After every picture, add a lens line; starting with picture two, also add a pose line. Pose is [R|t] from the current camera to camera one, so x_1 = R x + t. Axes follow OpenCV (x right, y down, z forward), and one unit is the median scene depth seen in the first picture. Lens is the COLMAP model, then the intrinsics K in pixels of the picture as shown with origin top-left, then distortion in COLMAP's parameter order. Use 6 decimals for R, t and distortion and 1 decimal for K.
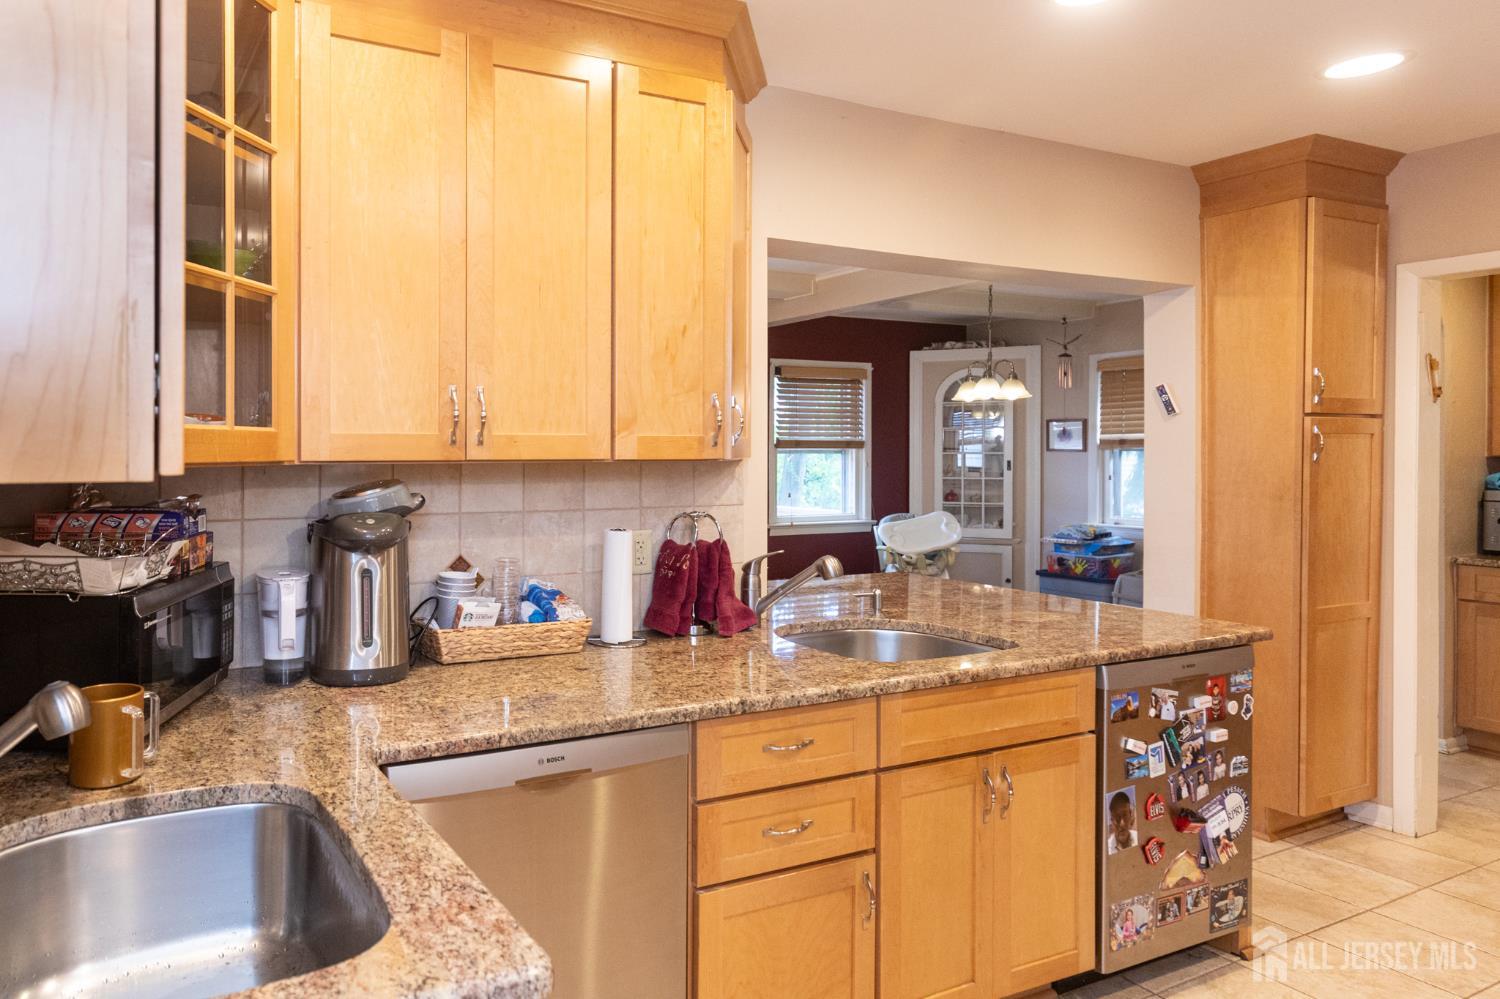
lens RADIAL K [[700.6, 0, 743.0], [0, 700.6, 453.6], [0, 0, 1]] dist [0.005494, -0.001300]
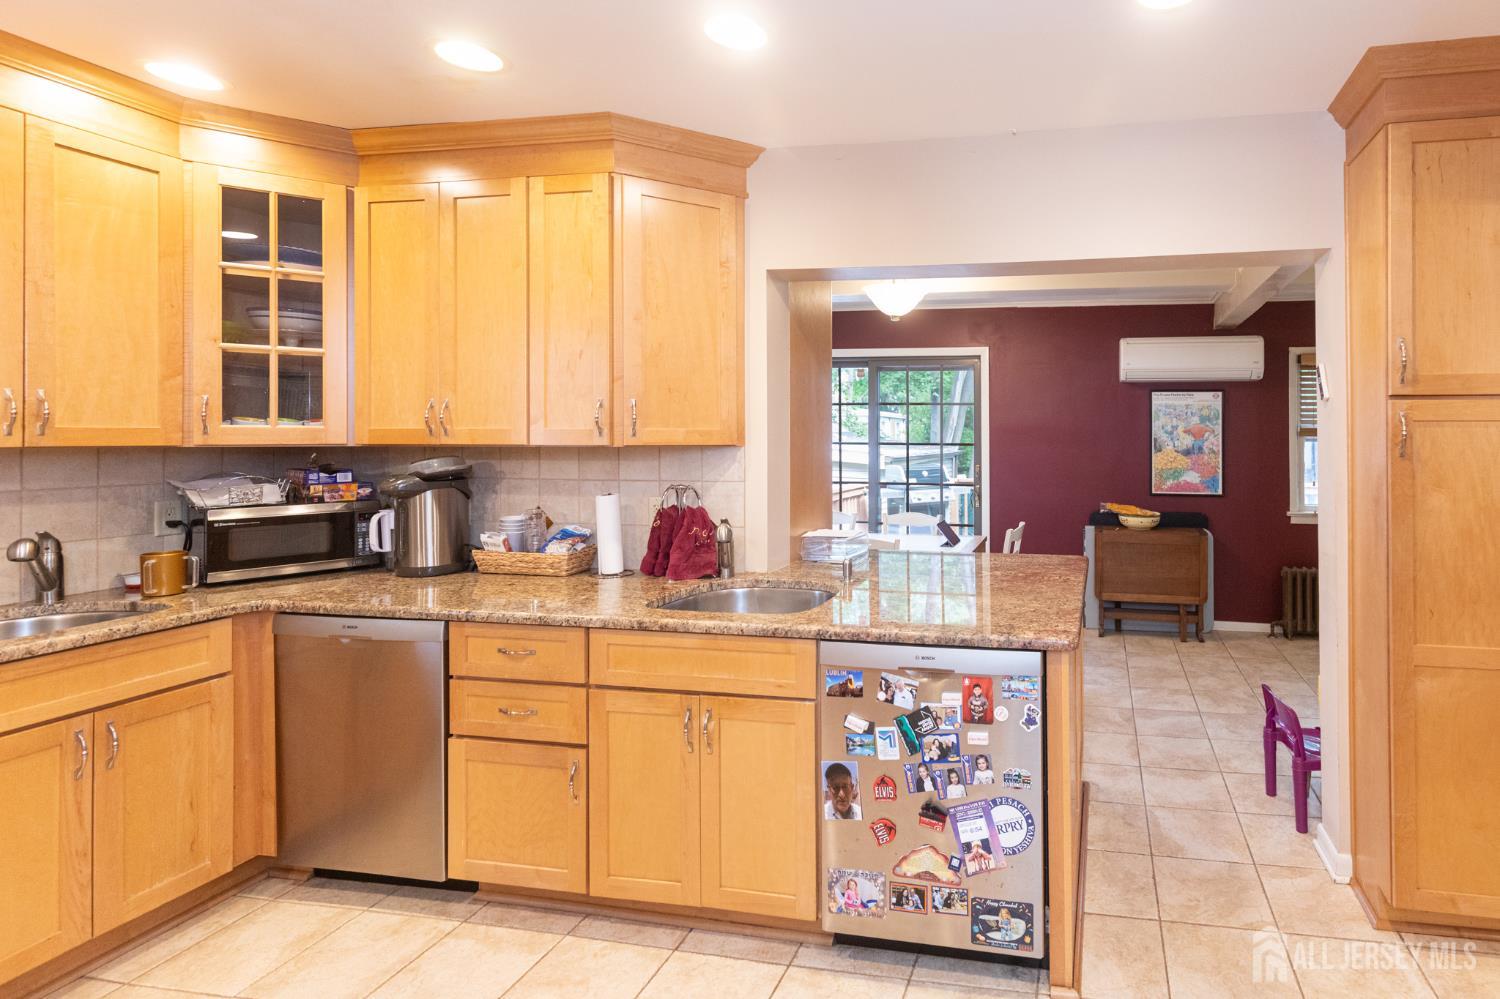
lens RADIAL K [[554.5, 0, 776.4], [0, 554.5, 435.7], [0, 0, 1]] dist [0.003765, 0.000053]
pose [[0.885894, 0.000980, -0.463887, 0.786481], [-0.005127, 0.999957, -0.007678, -0.004564], [0.463860, 0.009181, 0.885861, 0.197659]]
